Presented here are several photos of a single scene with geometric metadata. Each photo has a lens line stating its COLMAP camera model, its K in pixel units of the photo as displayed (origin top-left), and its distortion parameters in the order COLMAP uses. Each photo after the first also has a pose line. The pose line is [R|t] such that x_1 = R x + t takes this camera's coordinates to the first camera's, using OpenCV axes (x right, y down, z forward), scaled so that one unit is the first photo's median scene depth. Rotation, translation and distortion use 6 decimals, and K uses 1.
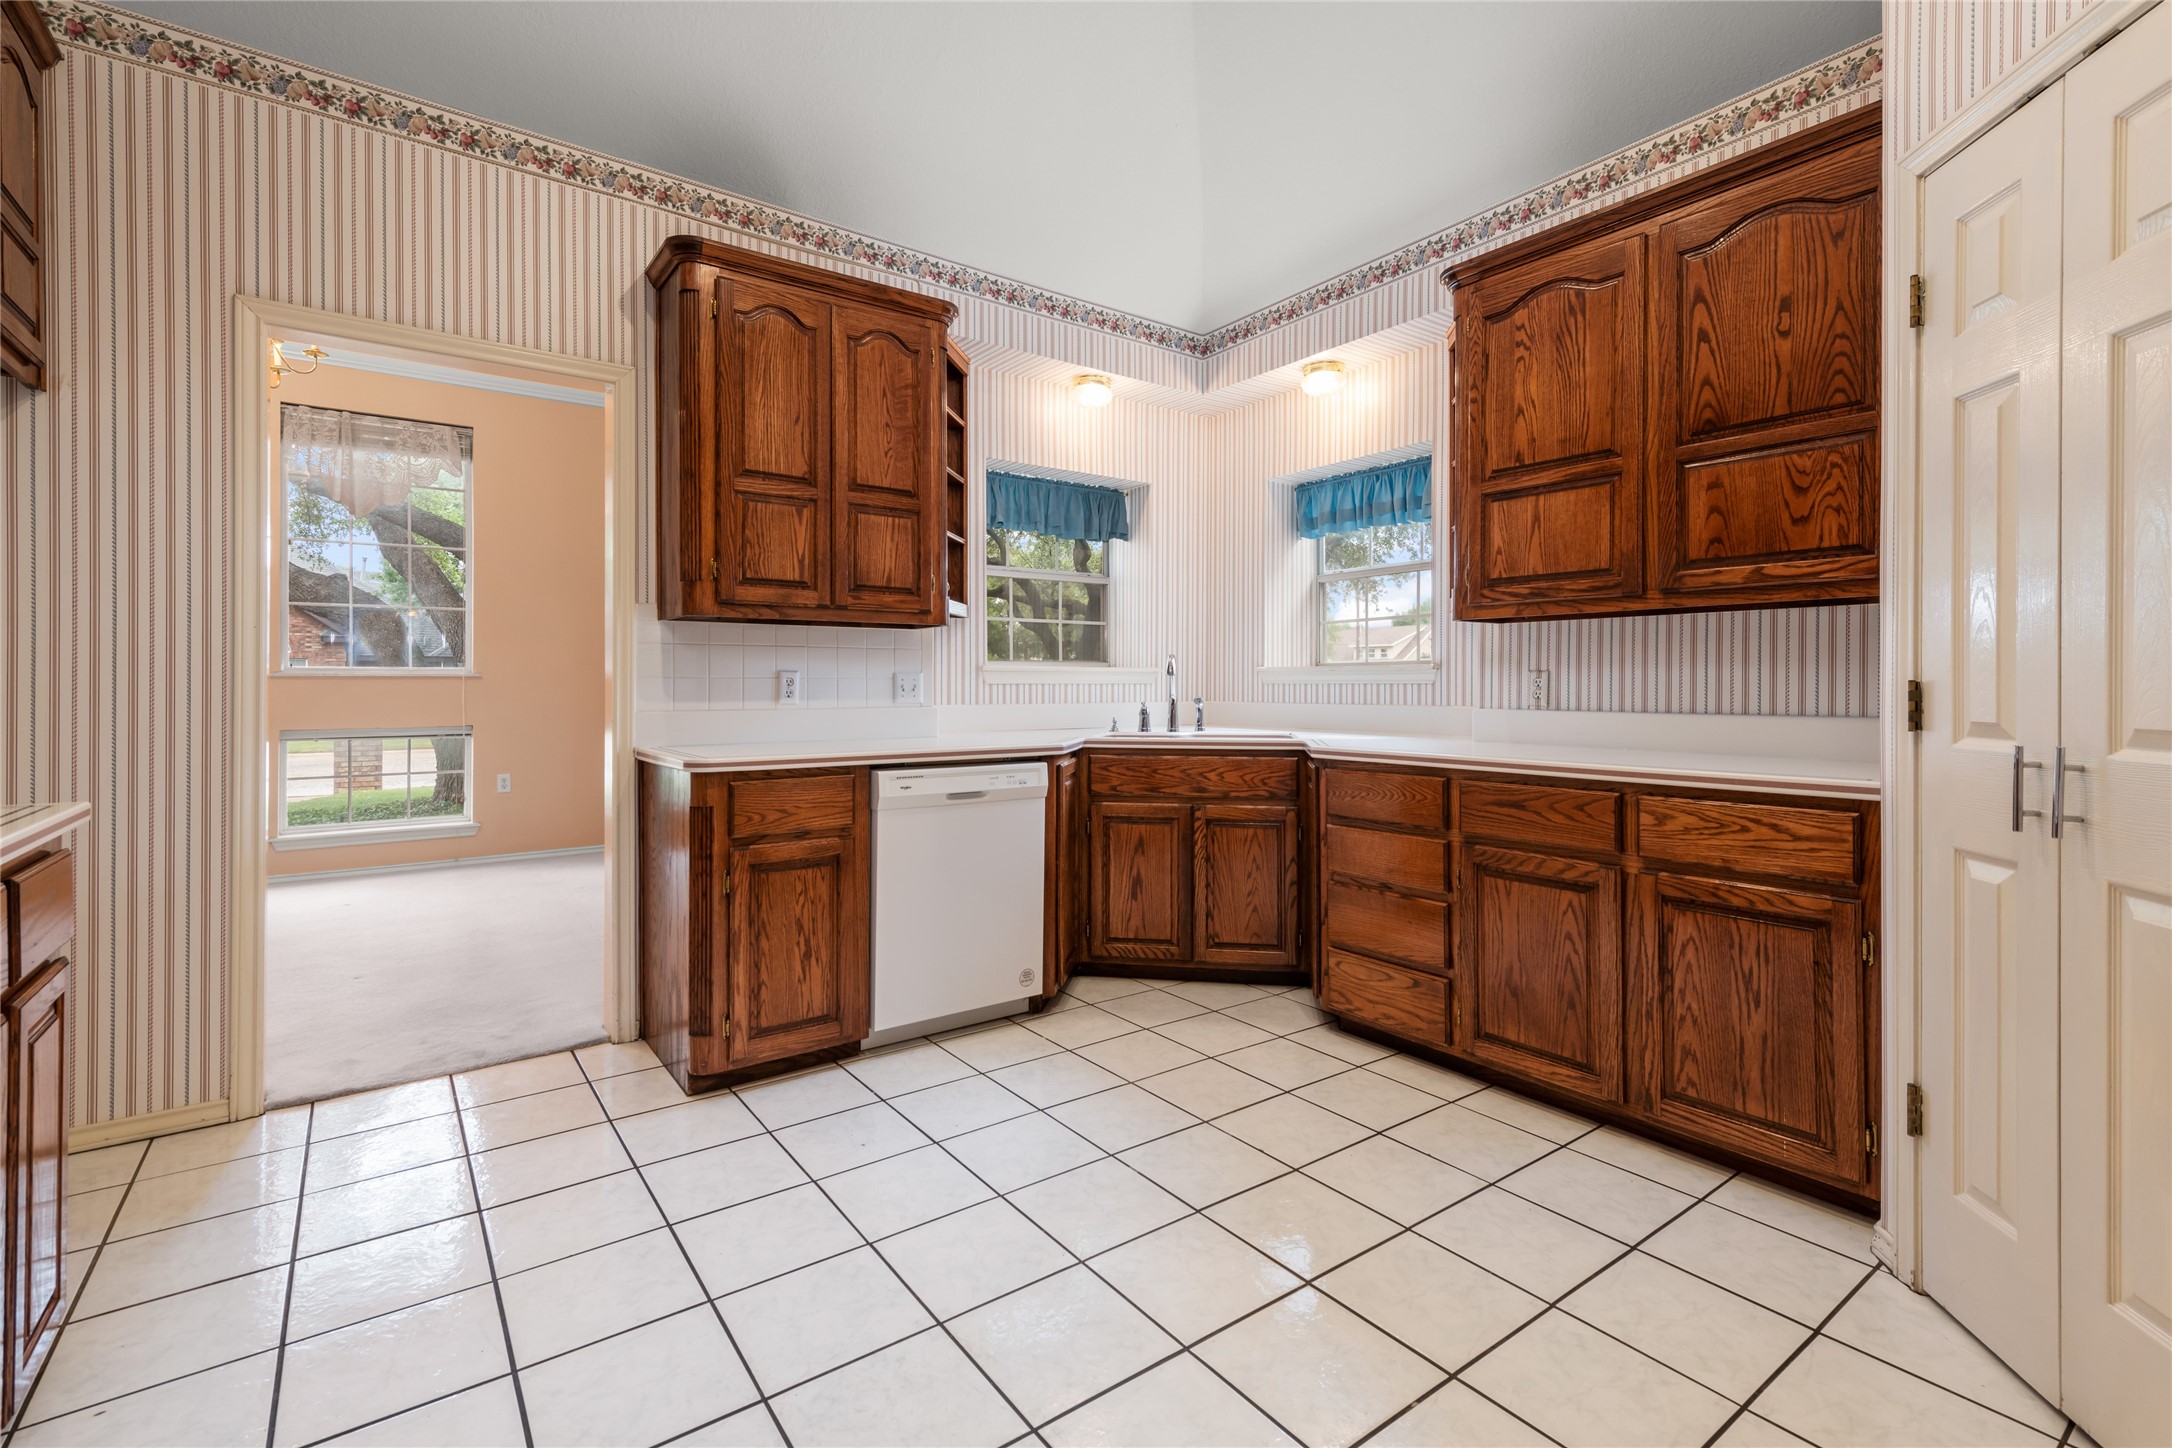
lens RADIAL K [[967.3, 0, 1083.1], [0, 967.3, 688.0], [0, 0, 1]] dist [0.018620, -0.000282]
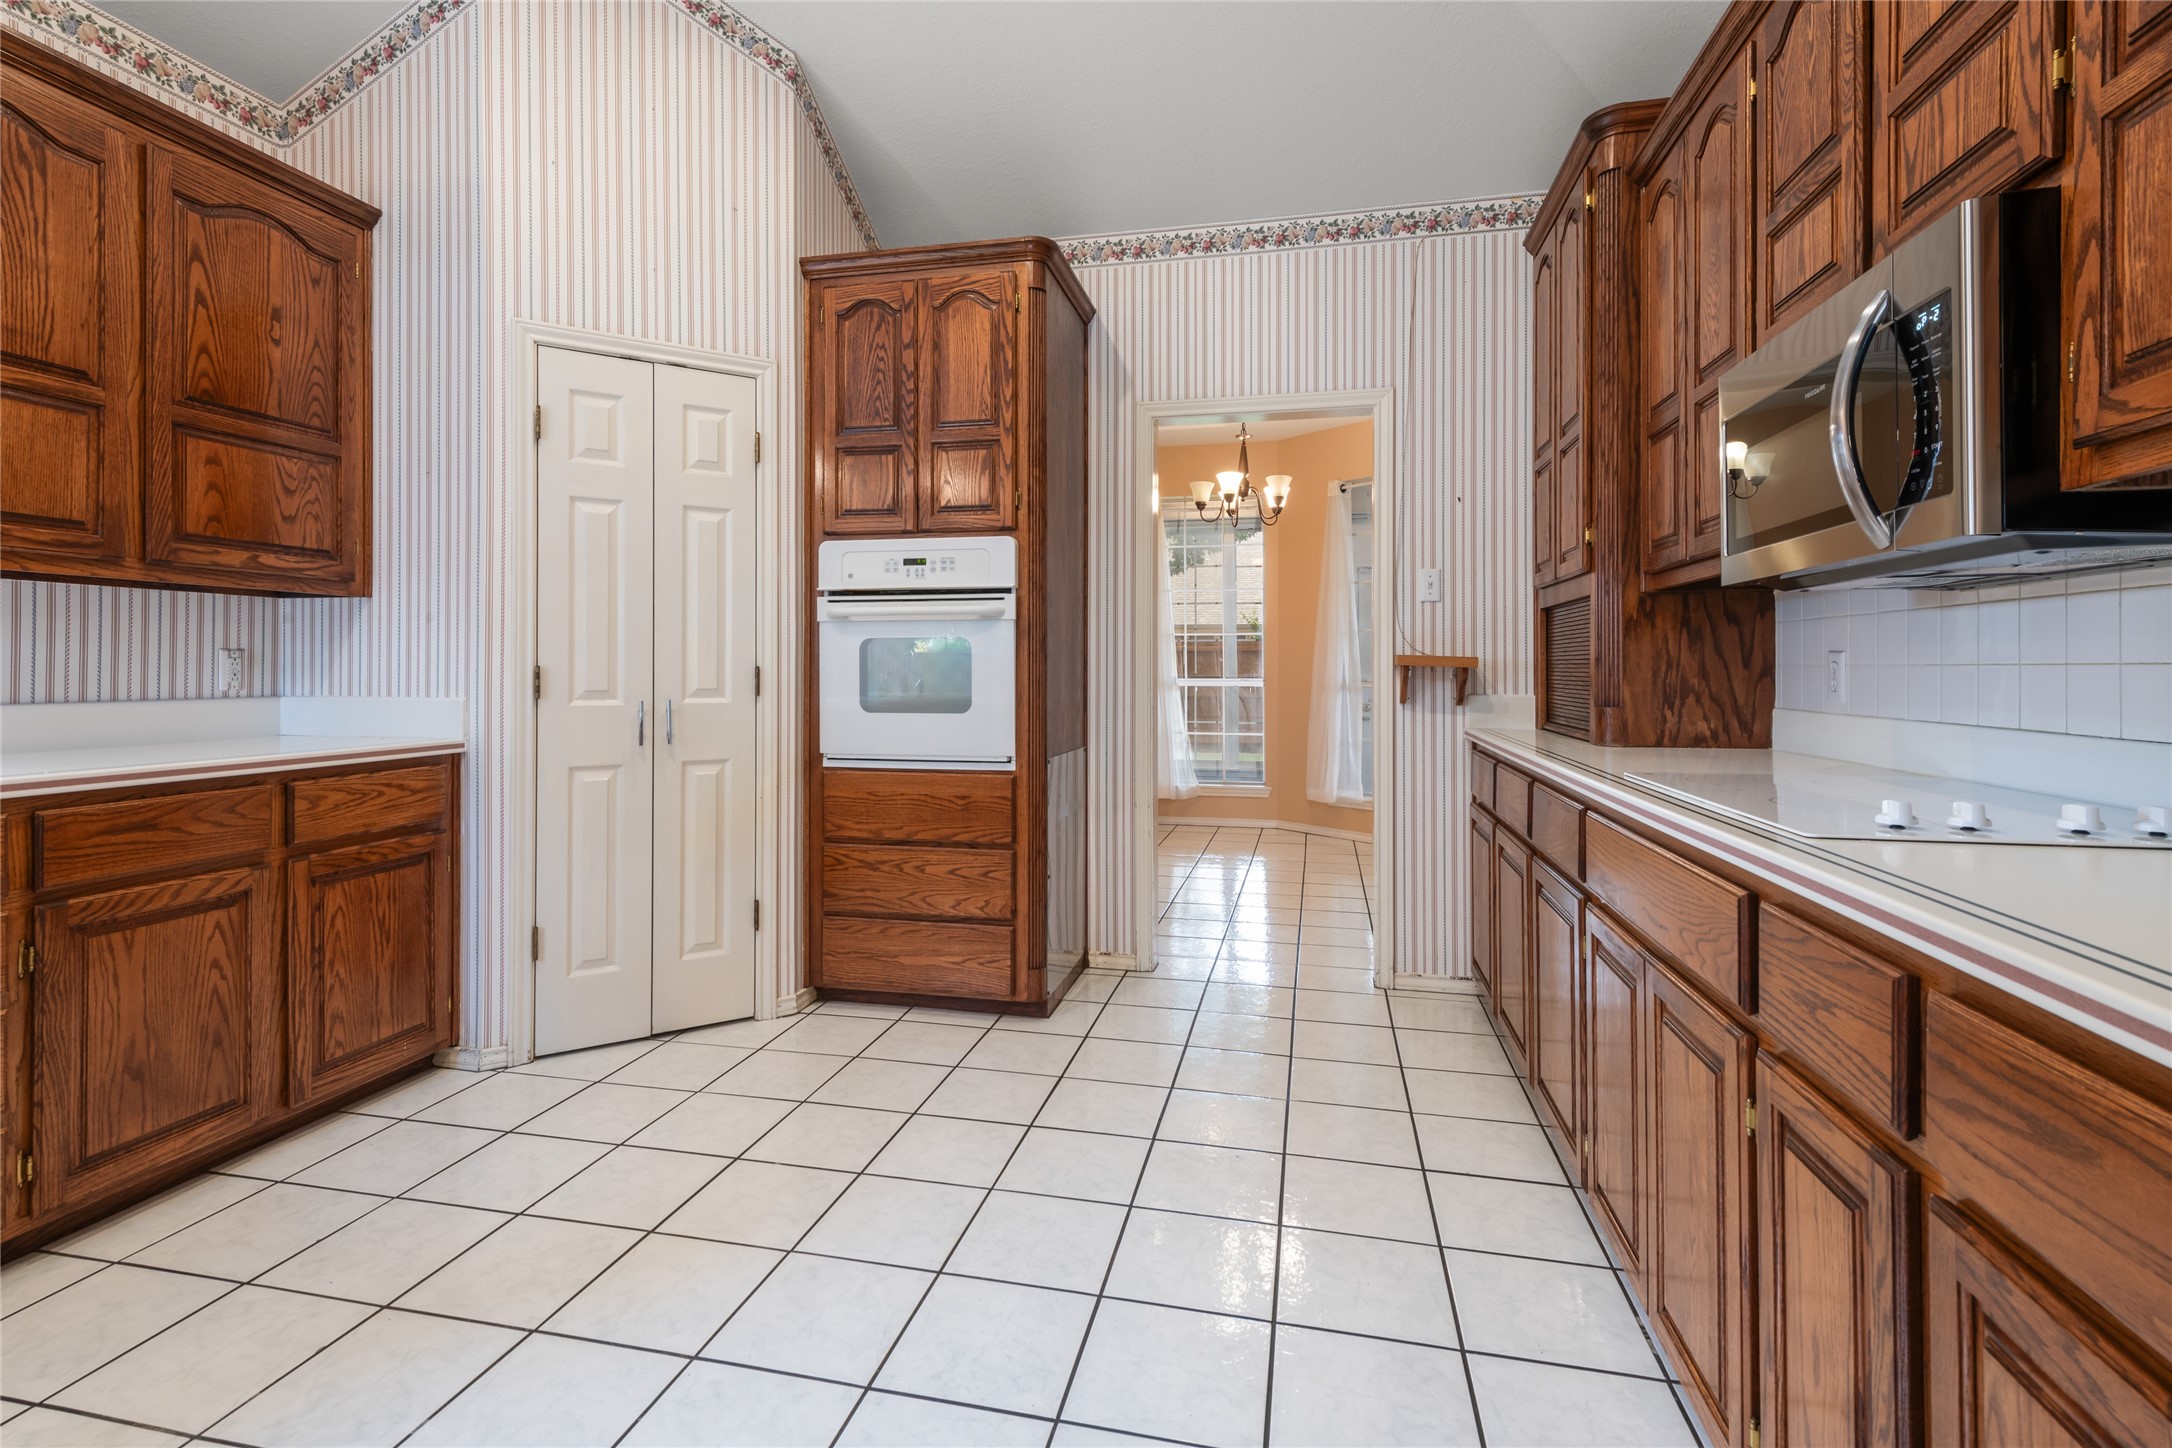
lens RADIAL K [[1014.5, 0, 1081.8], [0, 1014.5, 657.1], [0, 0, 1]] dist [0.031181, -0.000260]
pose [[-0.645844, 0.006565, 0.763441, -0.700434], [-0.000207, 0.999961, -0.008775, -0.005801], [-0.763469, -0.005825, -0.645818, 1.026623]]
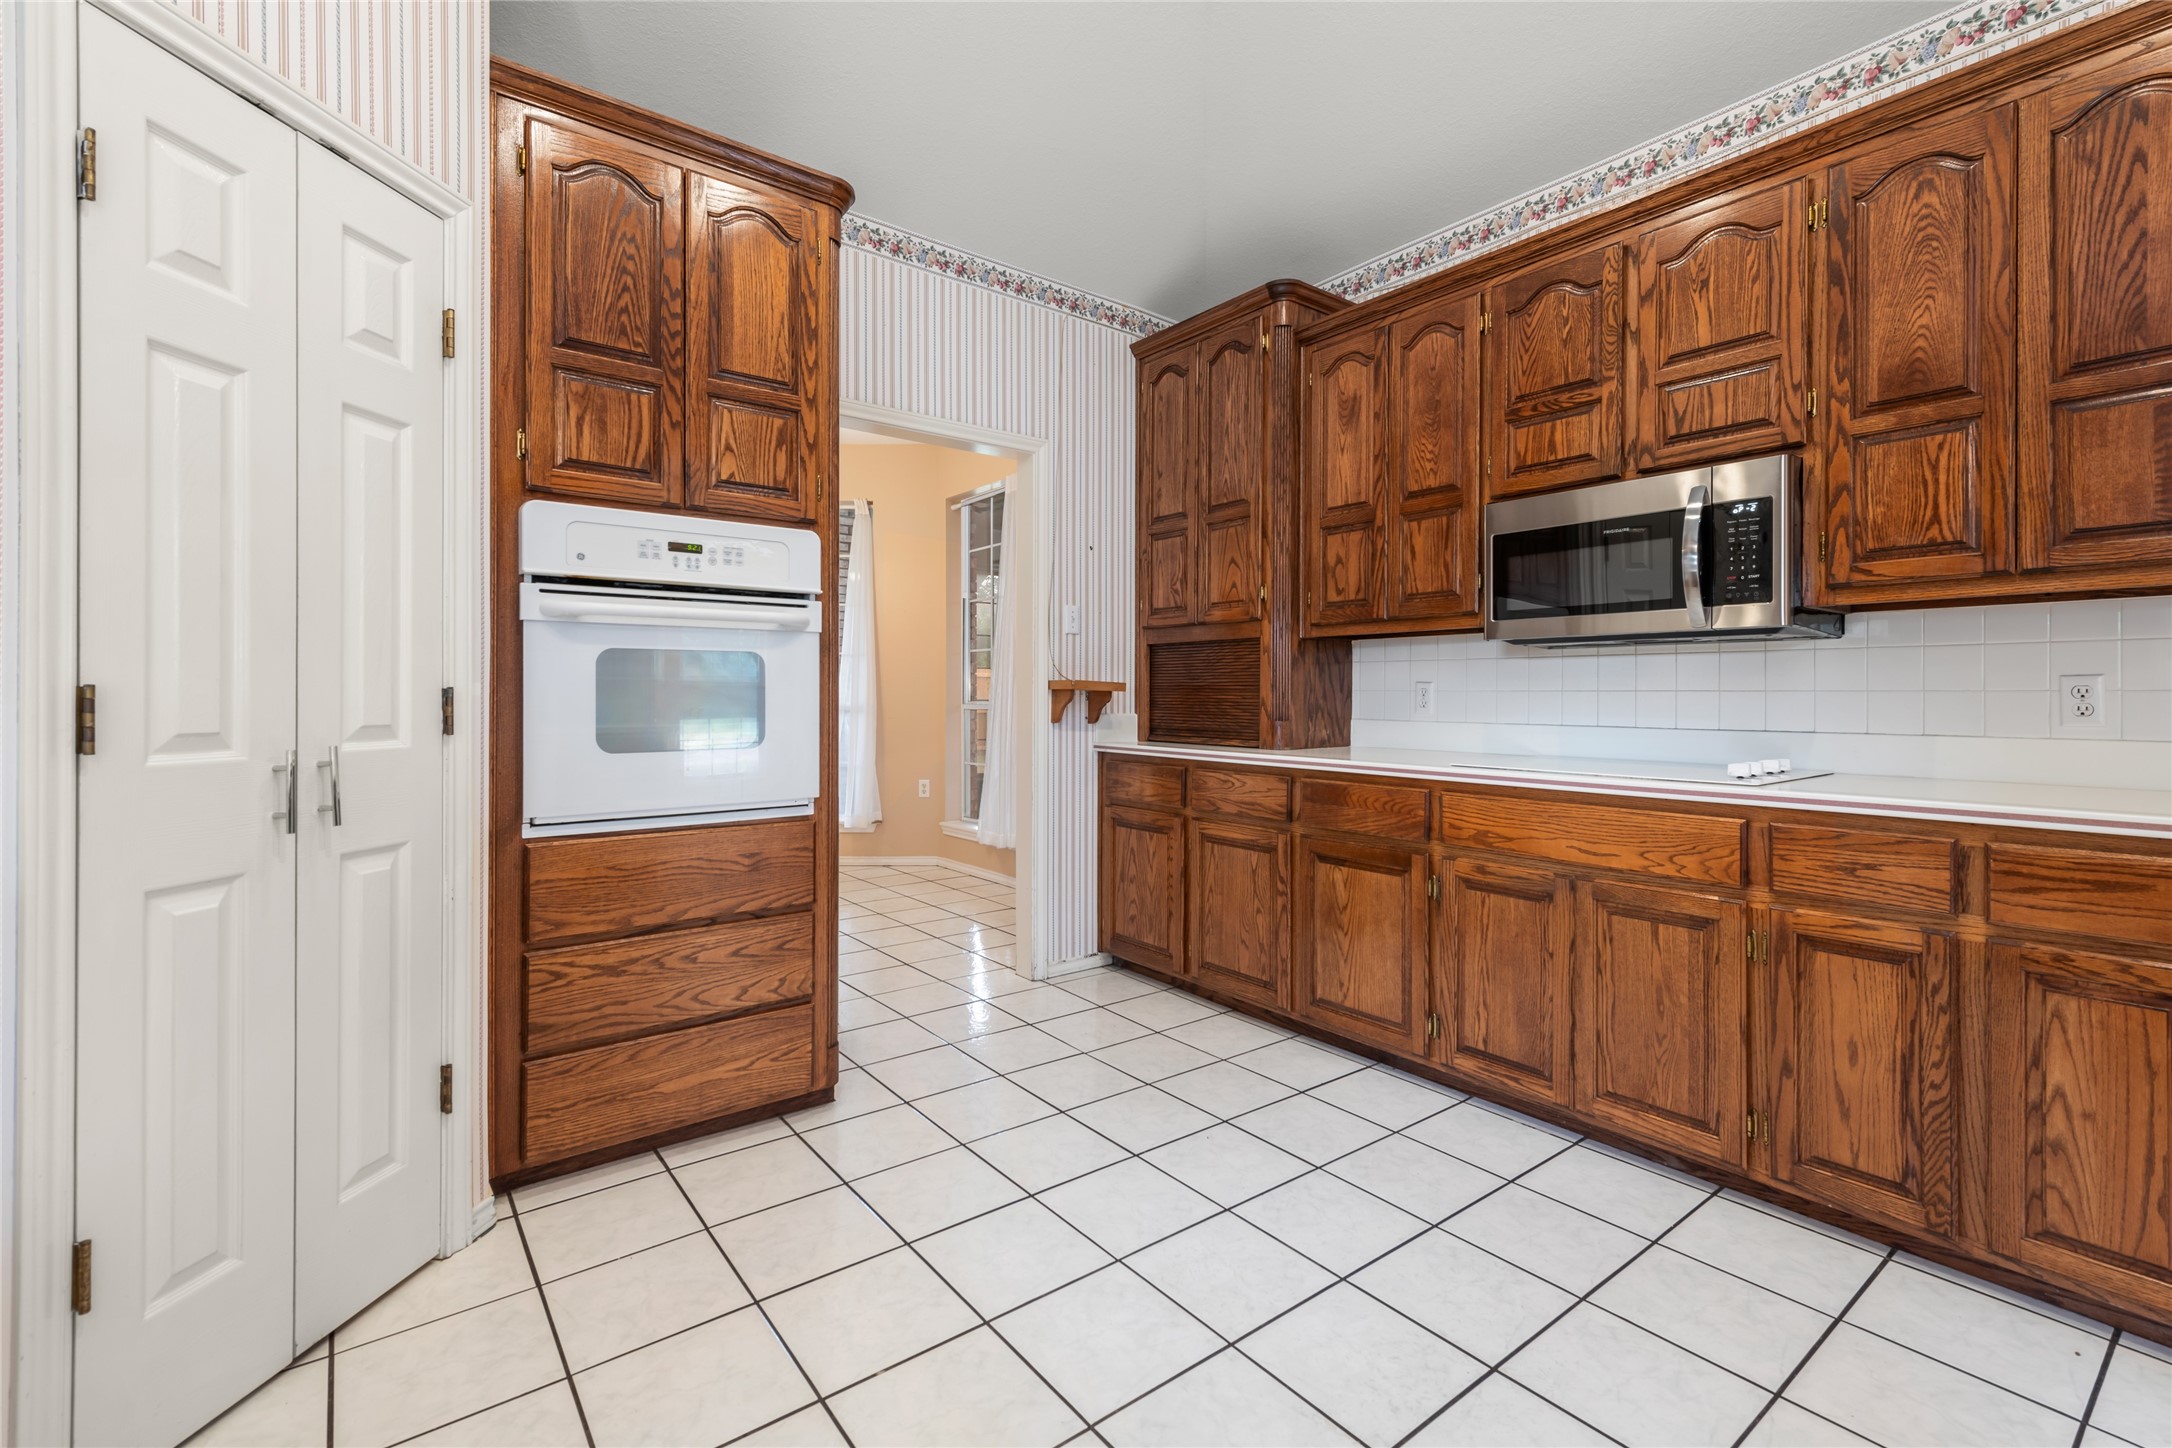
lens RADIAL K [[967.3, 0, 1083.1], [0, 967.3, 688.0], [0, 0, 1]] dist [0.018620, -0.000282]
pose [[-0.999806, -0.003789, -0.019351, 0.091760], [-0.003728, 0.999988, -0.003205, -0.004119], [0.019363, -0.003132, -0.999808, 1.289936]]
